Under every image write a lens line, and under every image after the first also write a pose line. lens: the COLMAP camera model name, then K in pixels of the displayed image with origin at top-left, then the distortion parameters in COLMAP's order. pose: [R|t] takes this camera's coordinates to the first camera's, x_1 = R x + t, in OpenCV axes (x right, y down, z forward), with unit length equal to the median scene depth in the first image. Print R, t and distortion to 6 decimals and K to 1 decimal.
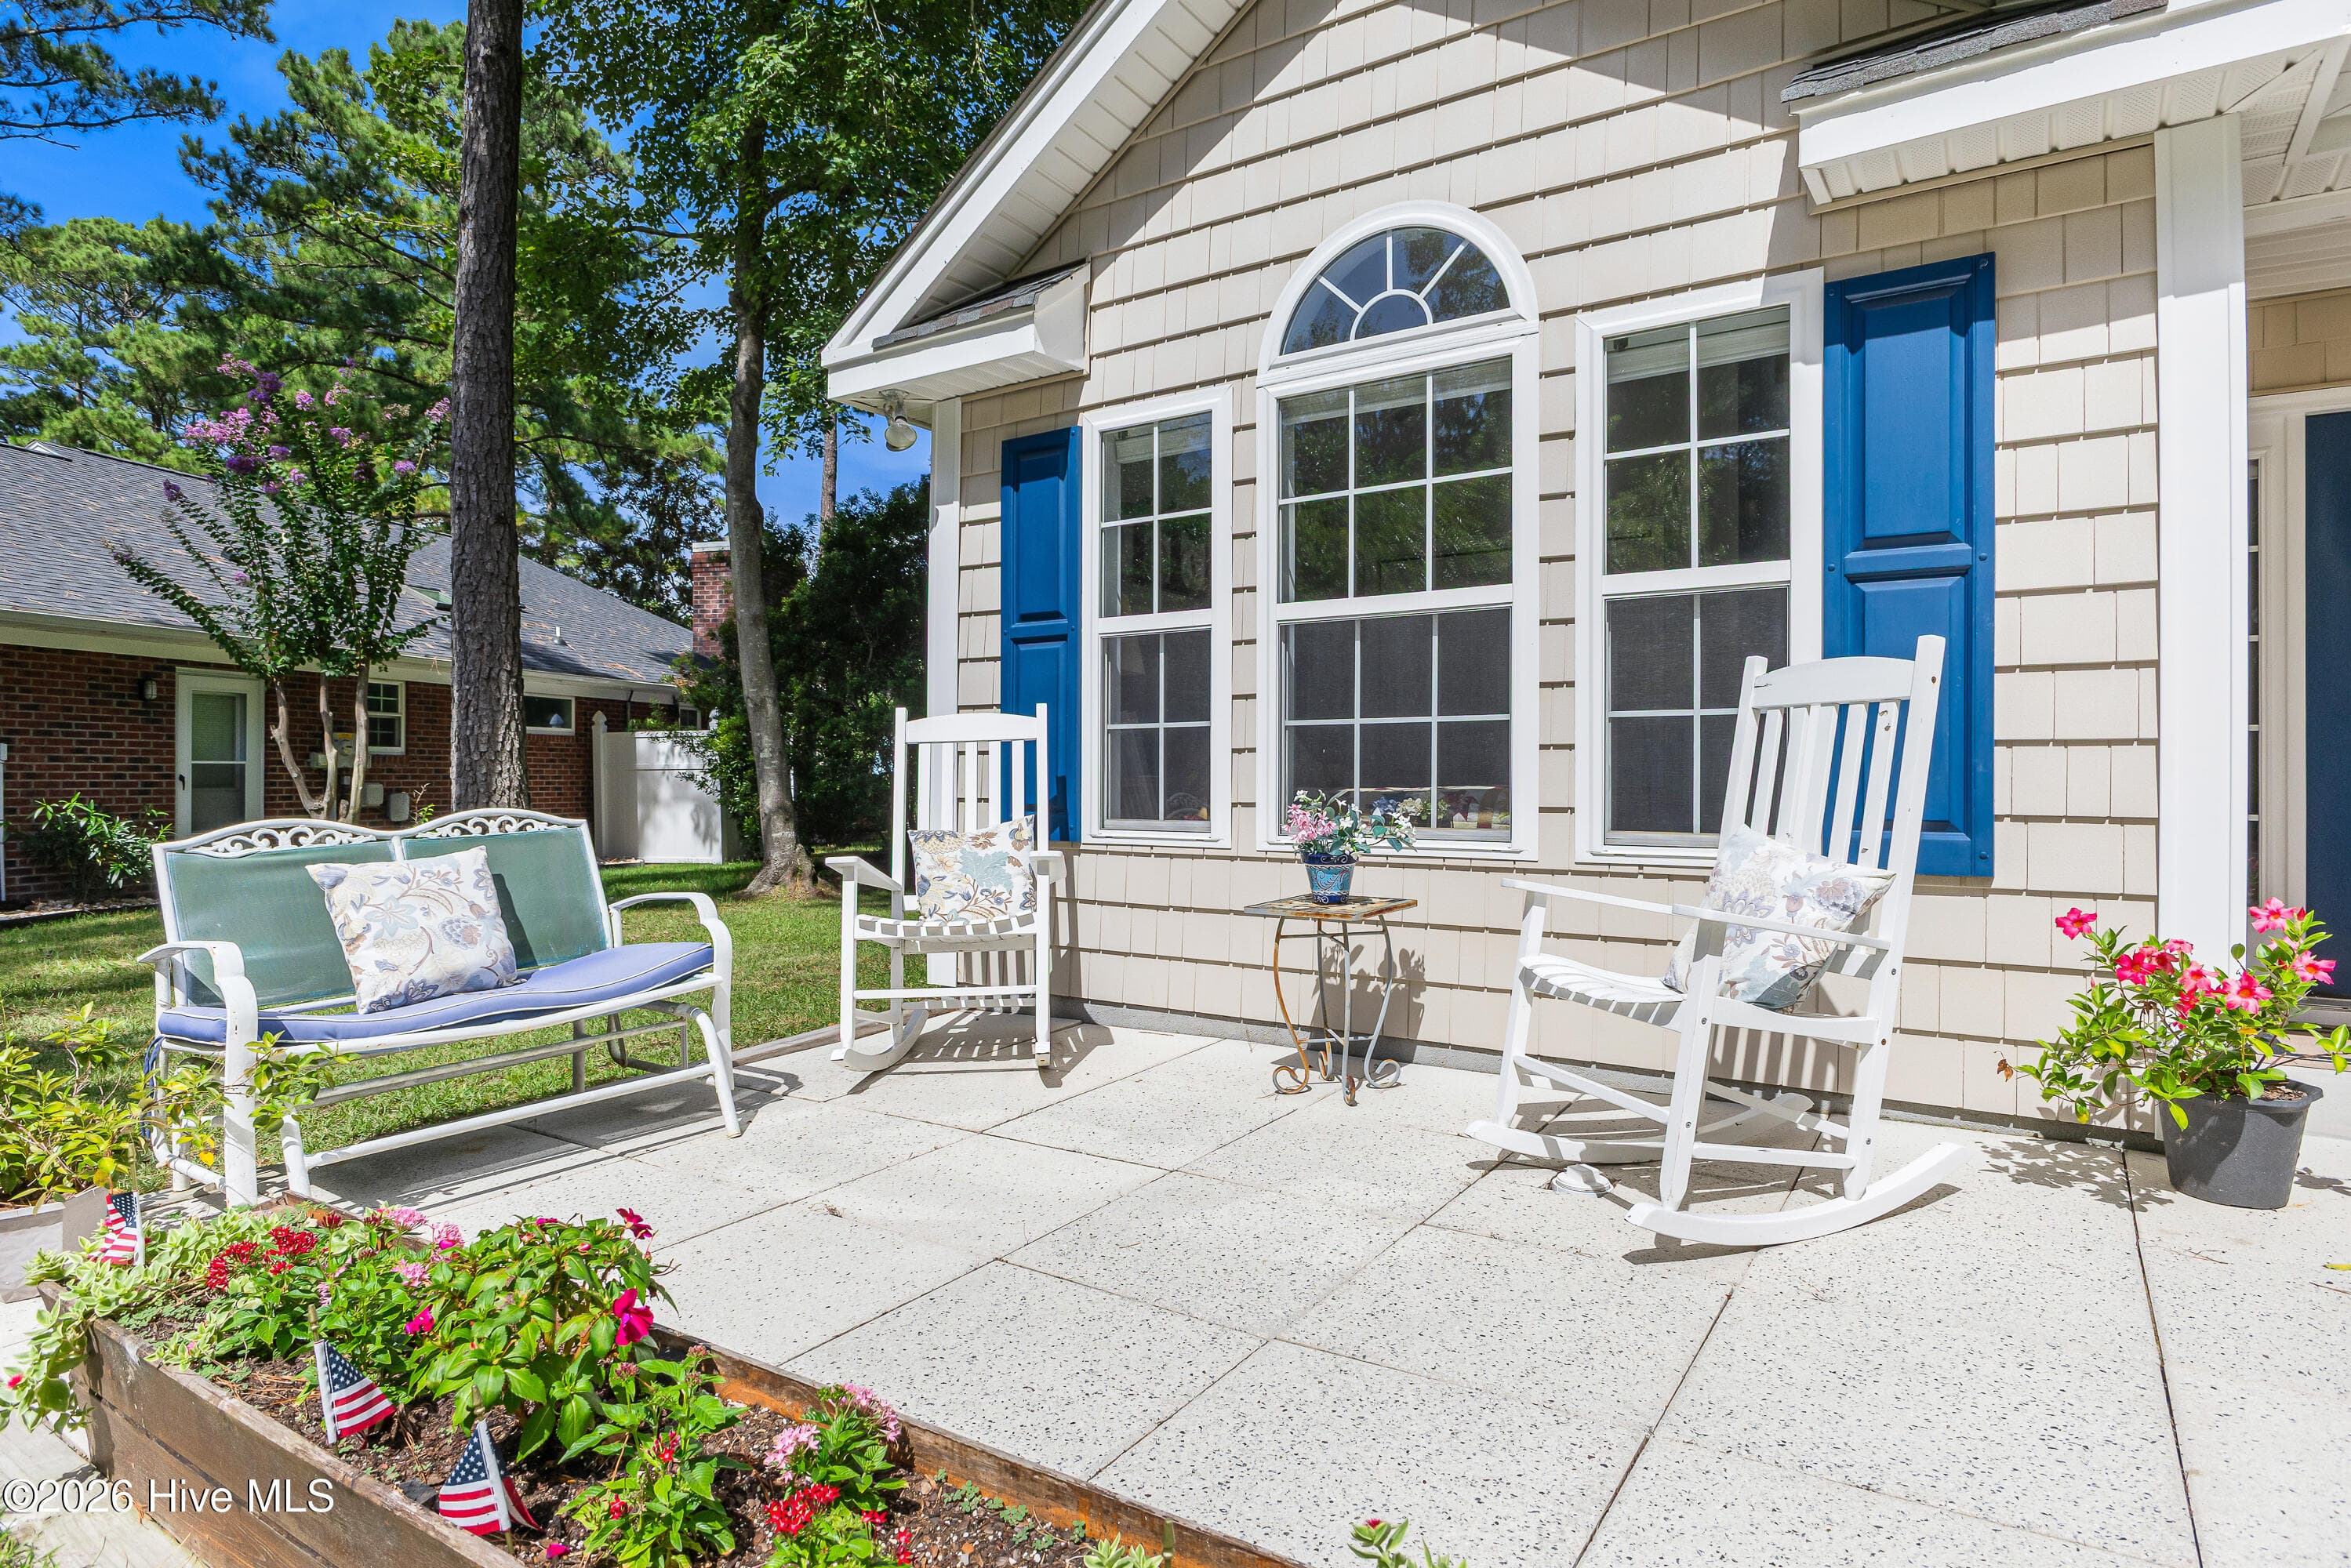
lens RADIAL K [[1276.7, 0, 1175.5], [0, 1276.7, 784.0], [0, 0, 1]] dist [-0.002126, 0.000733]
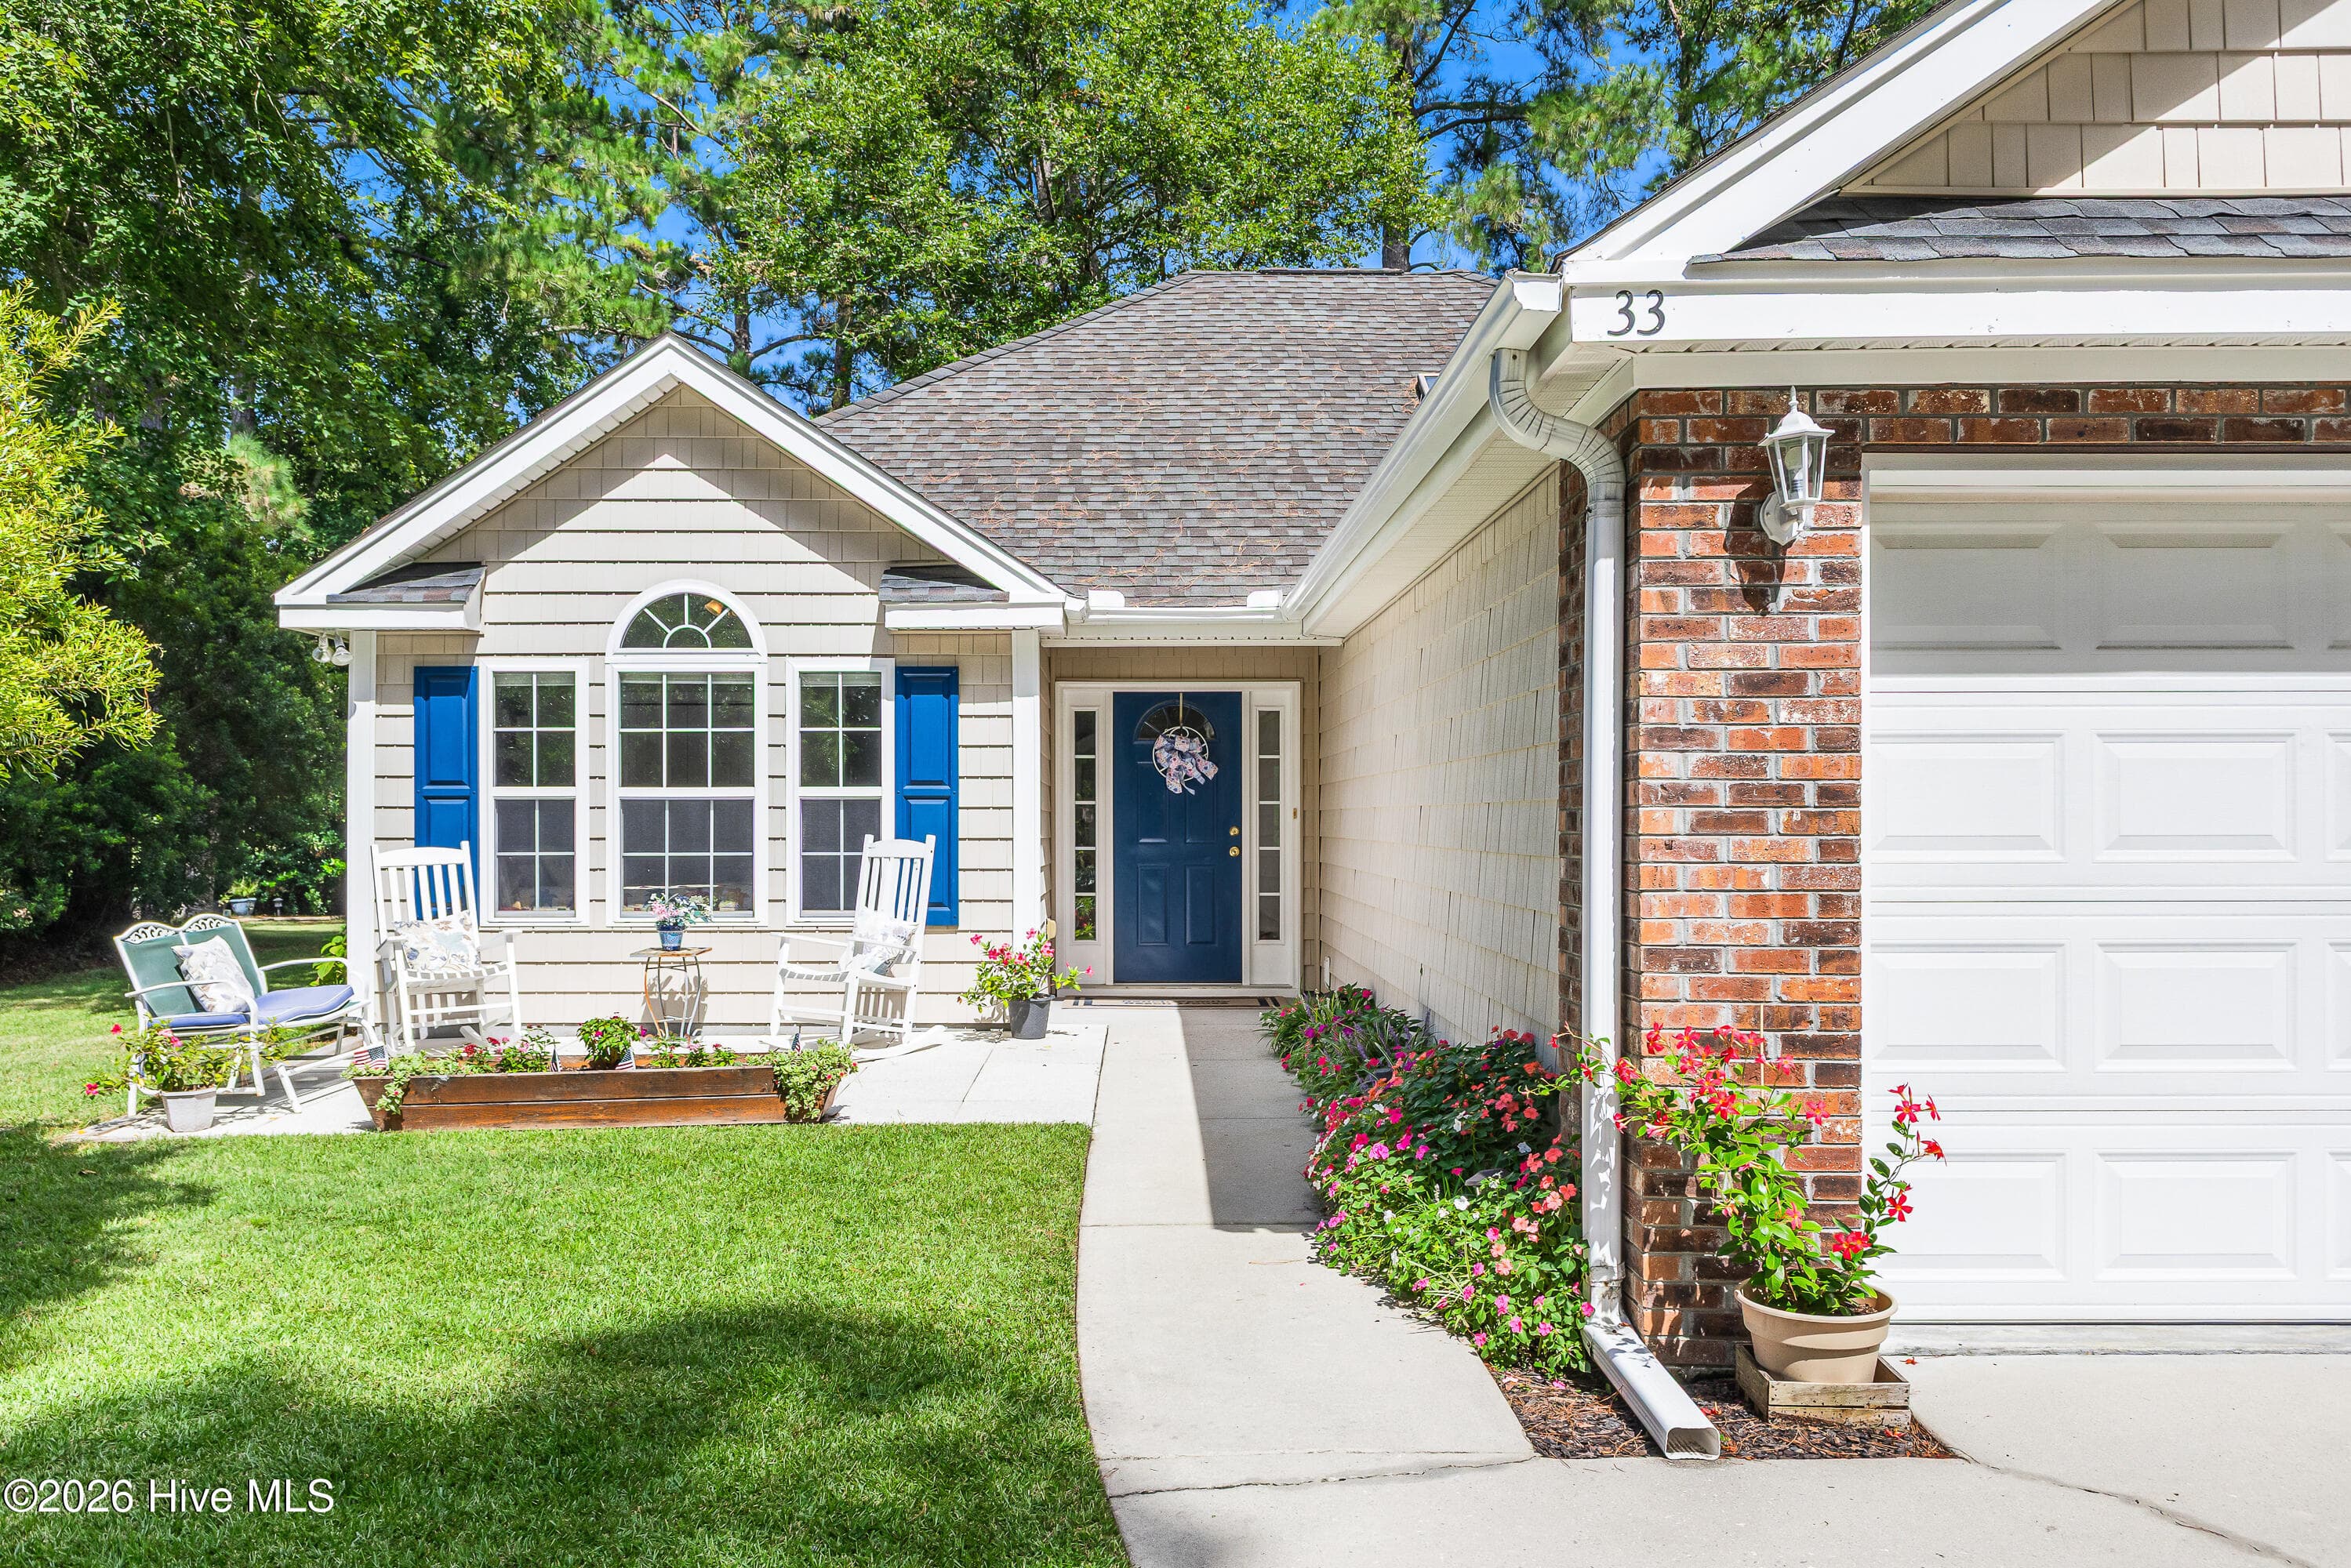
lens RADIAL K [[1804.6, 0, 1124.6], [0, 1804.6, 829.1], [0, 0, 1]] dist [-0.002168, -0.001675]
pose [[0.832406, -0.002956, 0.554159, -0.801944], [0.004437, 0.999989, -0.001331, -0.084028], [-0.554149, 0.003567, 0.832410, -1.634456]]
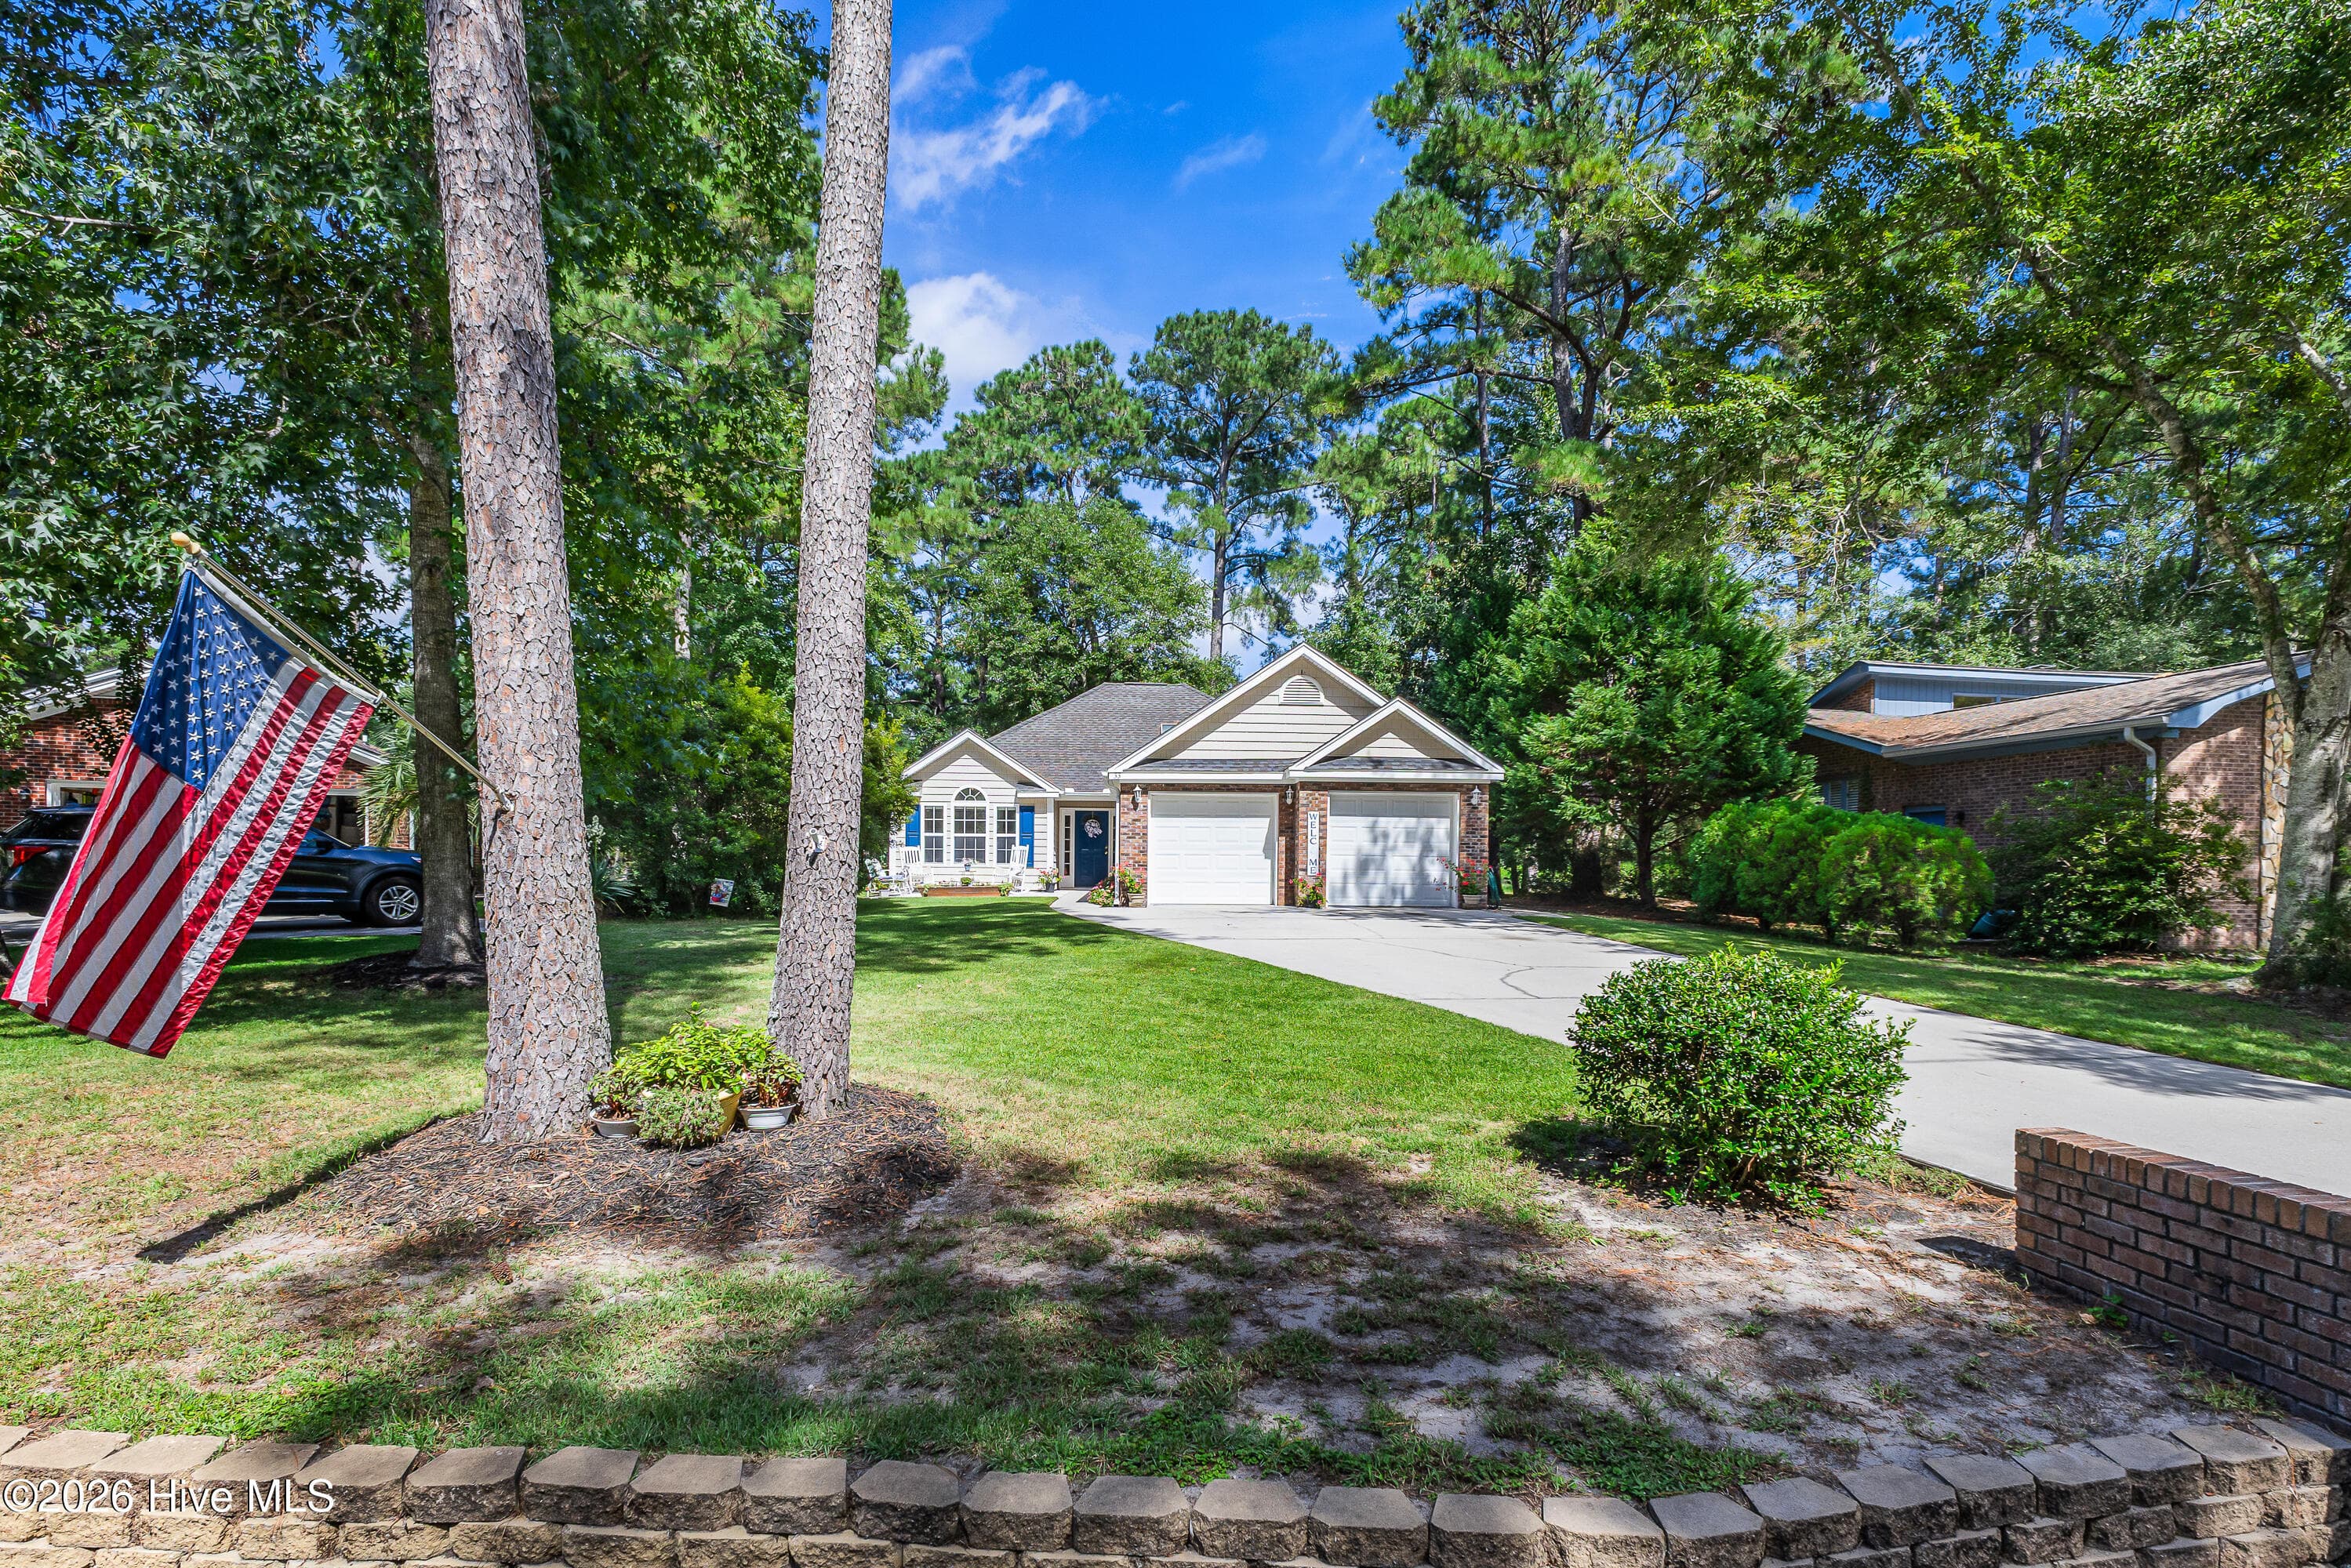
lens RADIAL K [[1152.5, 0, 1171.4], [0, 1152.5, 836.3], [0, 0, 1]] dist [-0.000541, -0.000070]
pose [[0.817097, 0.023282, 0.576030, -3.071337], [-0.006036, 0.999475, -0.031834, 0.093268], [-0.576469, 0.022535, 0.816808, -5.832682]]
